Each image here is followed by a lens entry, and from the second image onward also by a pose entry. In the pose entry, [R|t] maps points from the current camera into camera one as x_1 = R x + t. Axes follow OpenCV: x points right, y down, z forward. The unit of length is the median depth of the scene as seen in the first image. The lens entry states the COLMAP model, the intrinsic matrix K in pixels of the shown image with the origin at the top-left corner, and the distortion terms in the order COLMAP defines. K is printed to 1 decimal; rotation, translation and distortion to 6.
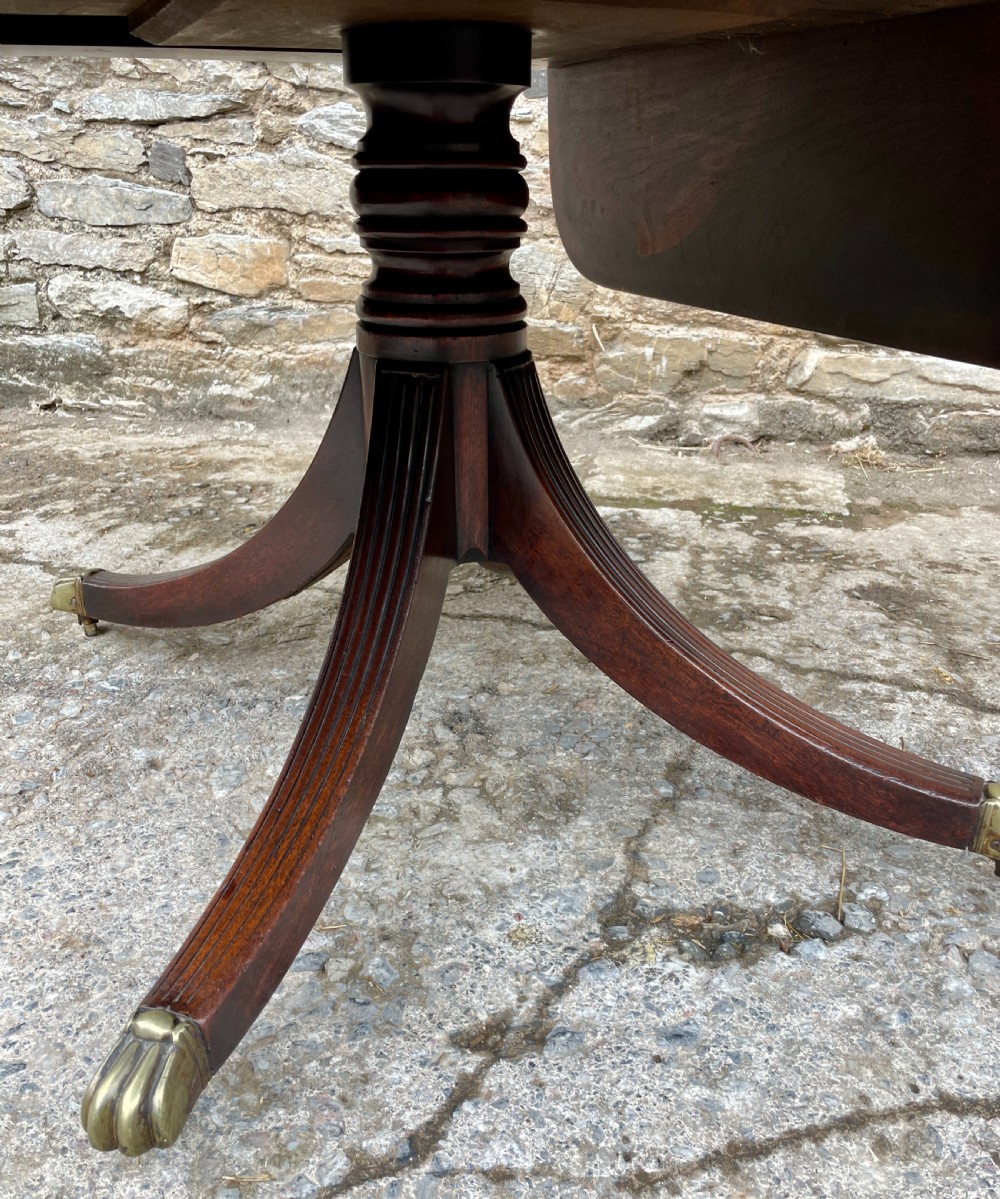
lens RADIAL K [[1038.2, 0, 492.0], [0, 1038.2, 666.6], [0, 0, 1]] dist [0.083784, -0.117867]
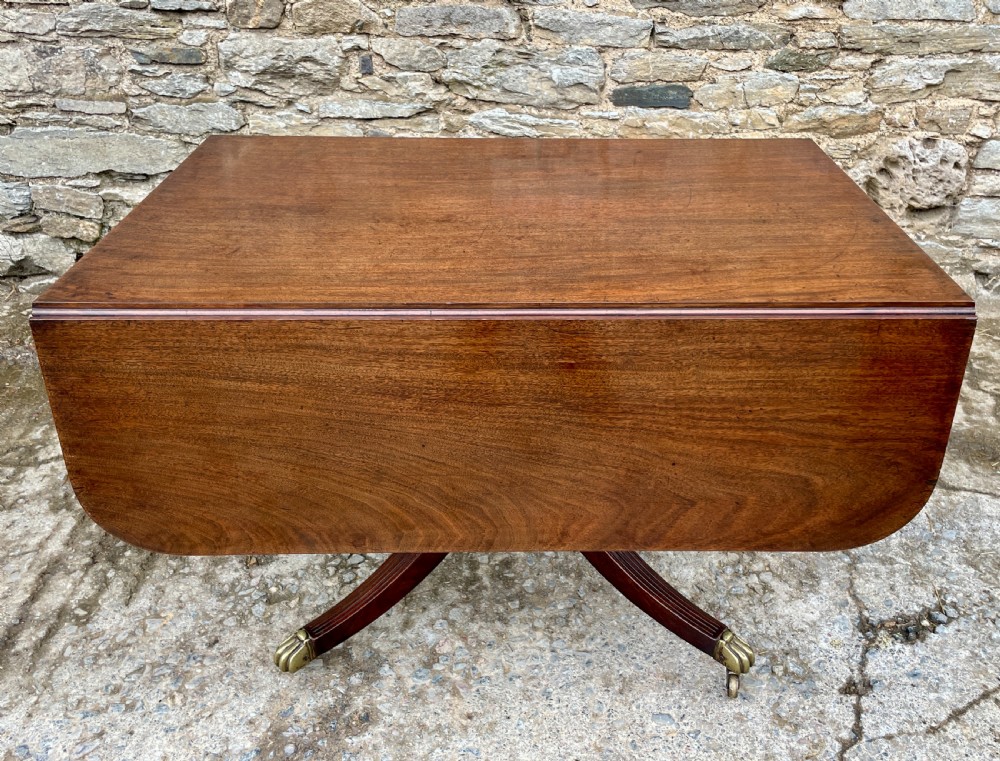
lens RADIAL K [[905.4, 0, 531.4], [0, 905.4, 335.5], [0, 0, 1]] dist [0.078198, -0.103161]
pose [[0.973200, -0.105687, 0.204235, -0.445921], [0.096516, 0.993844, 0.054386, -0.281099], [-0.208726, -0.033217, 0.977410, -0.408361]]
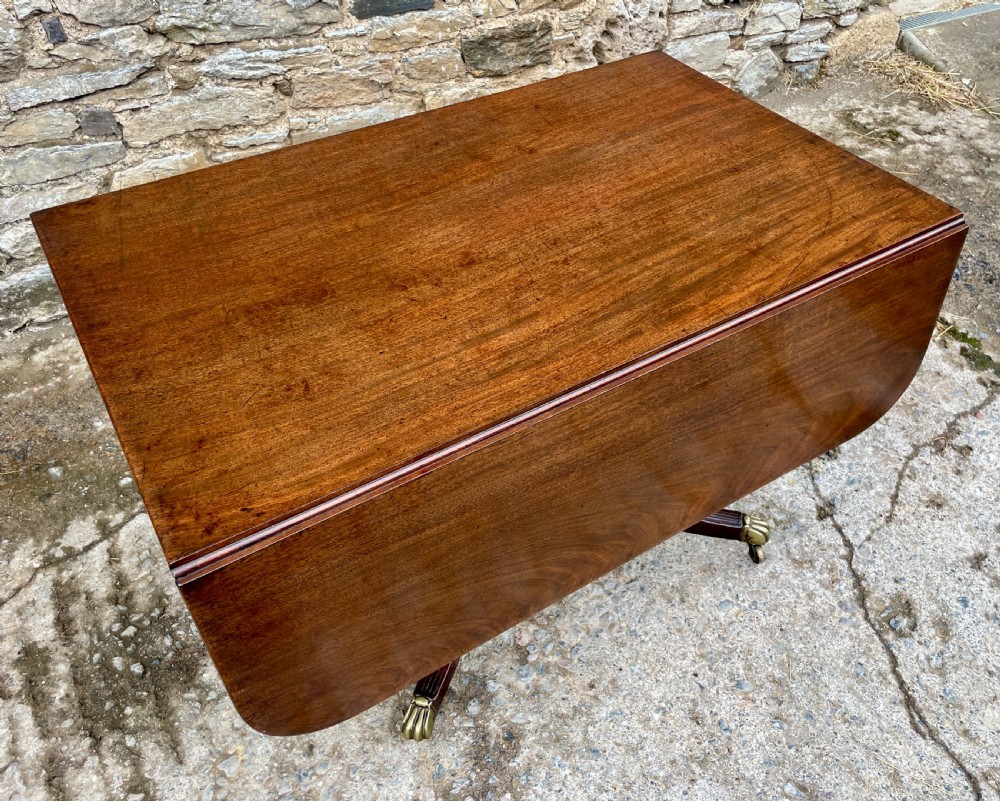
lens RADIAL K [[857.9, 0, 538.8], [0, 857.9, 384.6], [0, 0, 1]] dist [0.092252, -0.130345]
pose [[0.704321, -0.481413, 0.521702, -0.713783], [0.305358, 0.868908, 0.389558, -0.512530], [-0.640849, -0.115068, 0.758994, -0.176335]]
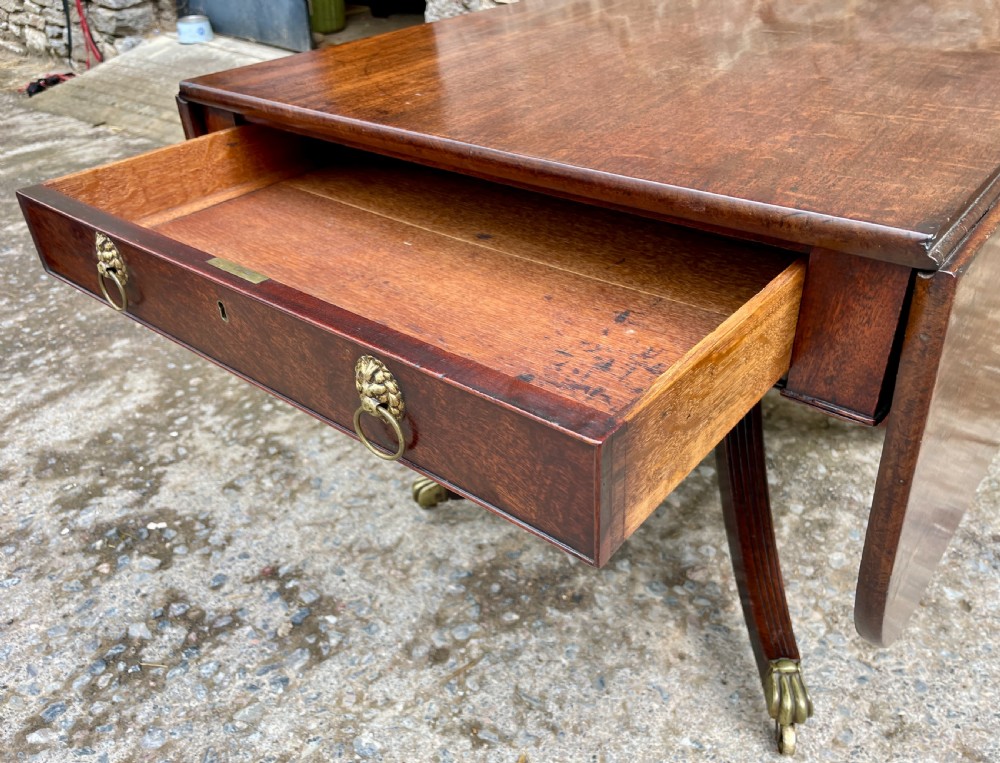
lens RADIAL K [[797.8, 0, 507.2], [0, 797.8, 372.4], [0, 0, 1]] dist [0.071906, -0.111200]
pose [[0.895856, 0.199873, -0.396854, -0.284527], [-0.146762, 0.976096, 0.160307, -0.181469], [0.419408, -0.085369, 0.903775, -0.174295]]
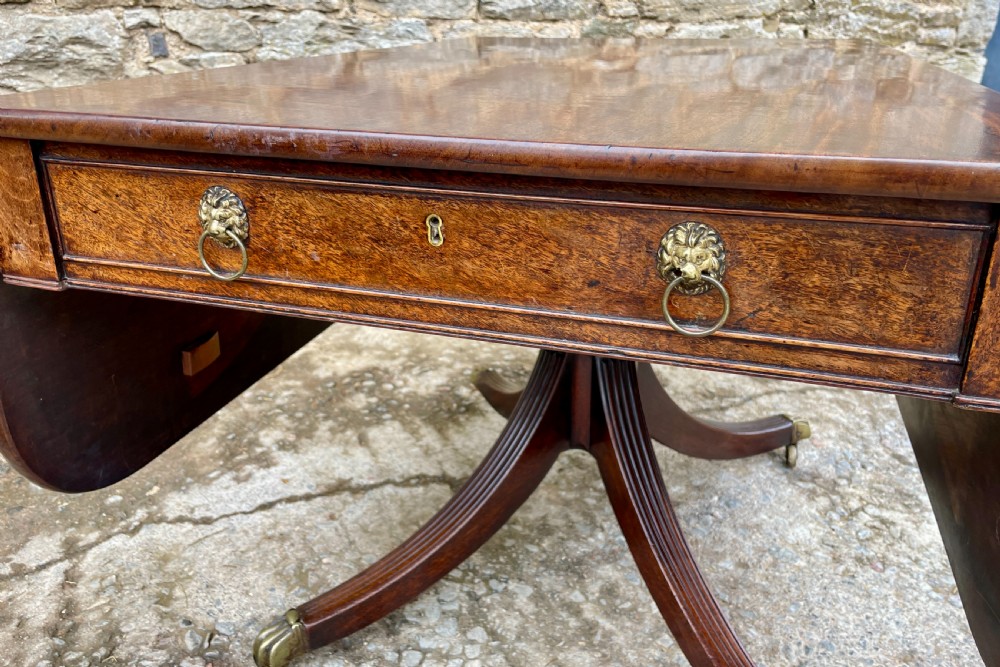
lens RADIAL K [[776.9, 0, 497.6], [0, 776.9, 288.0], [0, 0, 1]] dist [0.080001, -0.120615]
pose [[0.773624, -0.225567, 0.592136, -0.690043], [0.277864, 0.960616, 0.002907, -0.241675], [-0.569471, 0.162284, 0.805833, 0.079355]]
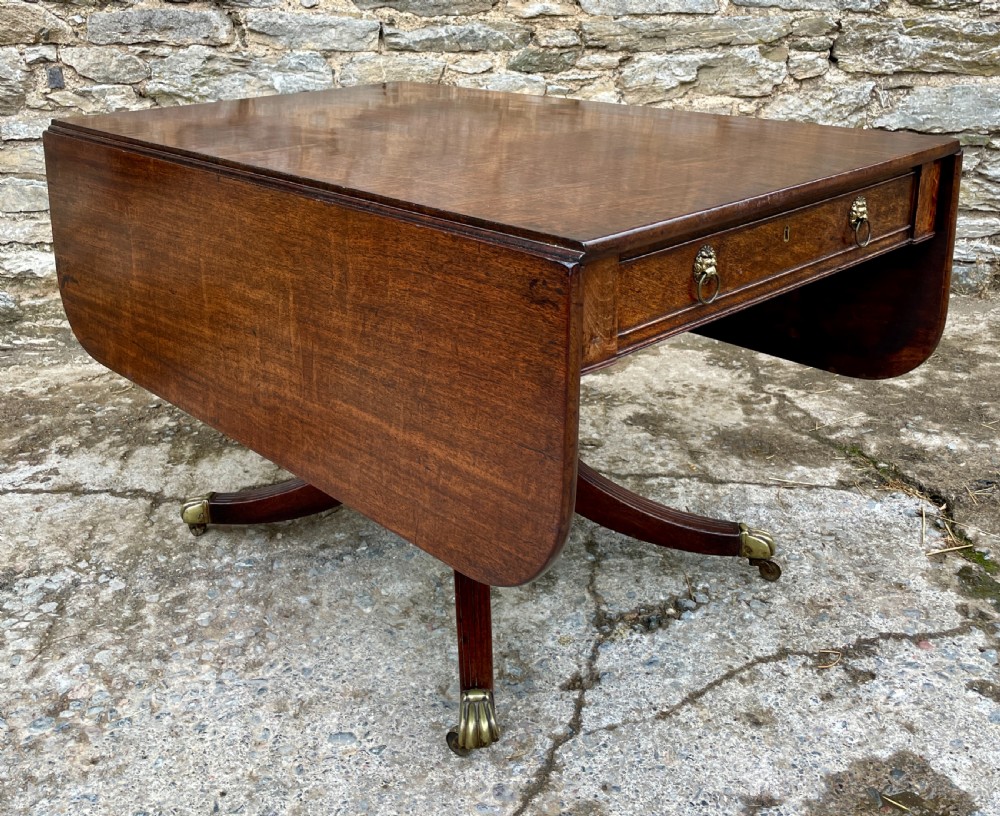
lens RADIAL K [[1055.2, 0, 499.0], [0, 1055.2, 300.7], [0, 0, 1]] dist [0.085908, -0.121577]
pose [[0.937733, -0.123855, 0.324526, -0.300826], [0.167036, 0.979945, -0.108661, -0.085792], [-0.304560, 0.156103, 0.939614, -0.459404]]
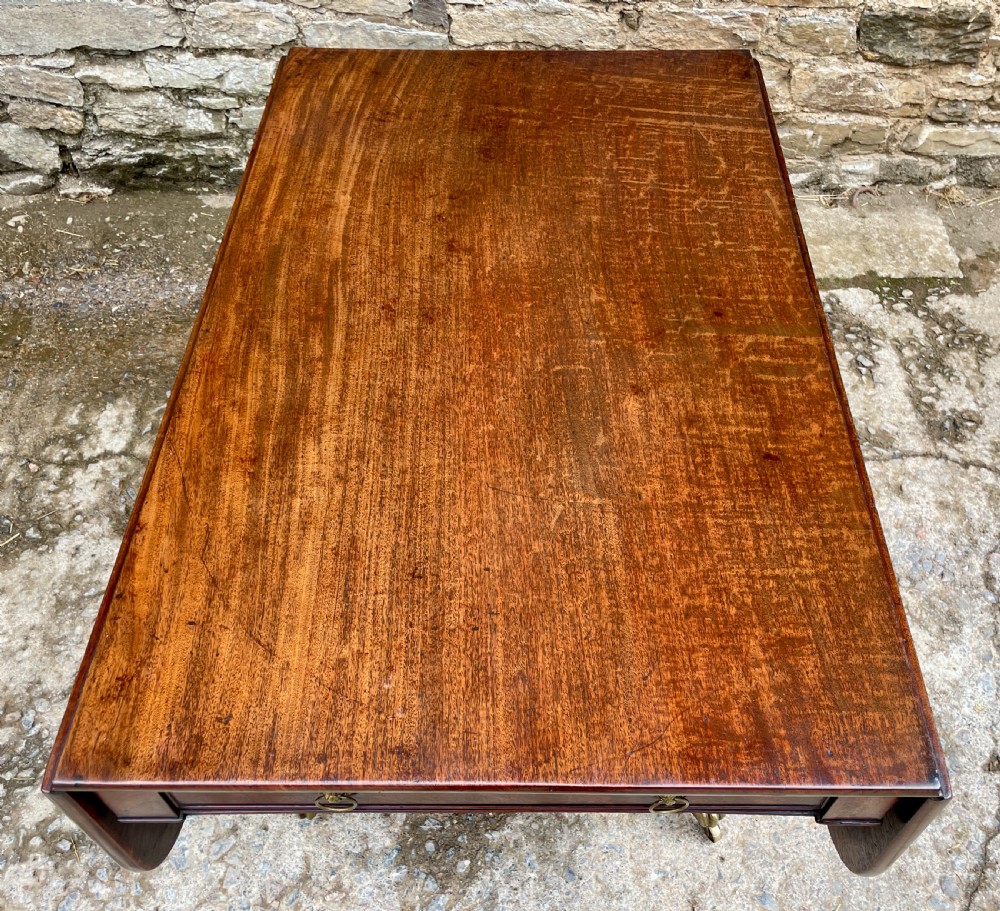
lens RADIAL K [[937.4, 0, 544.5], [0, 937.4, 445.7], [0, 0, 1]] dist [0.077622, -0.105745]
pose [[0.970627, -0.179189, 0.160547, -0.500728], [0.092699, 0.894316, 0.437727, -0.561830], [-0.222016, -0.409987, 0.884658, -0.192014]]
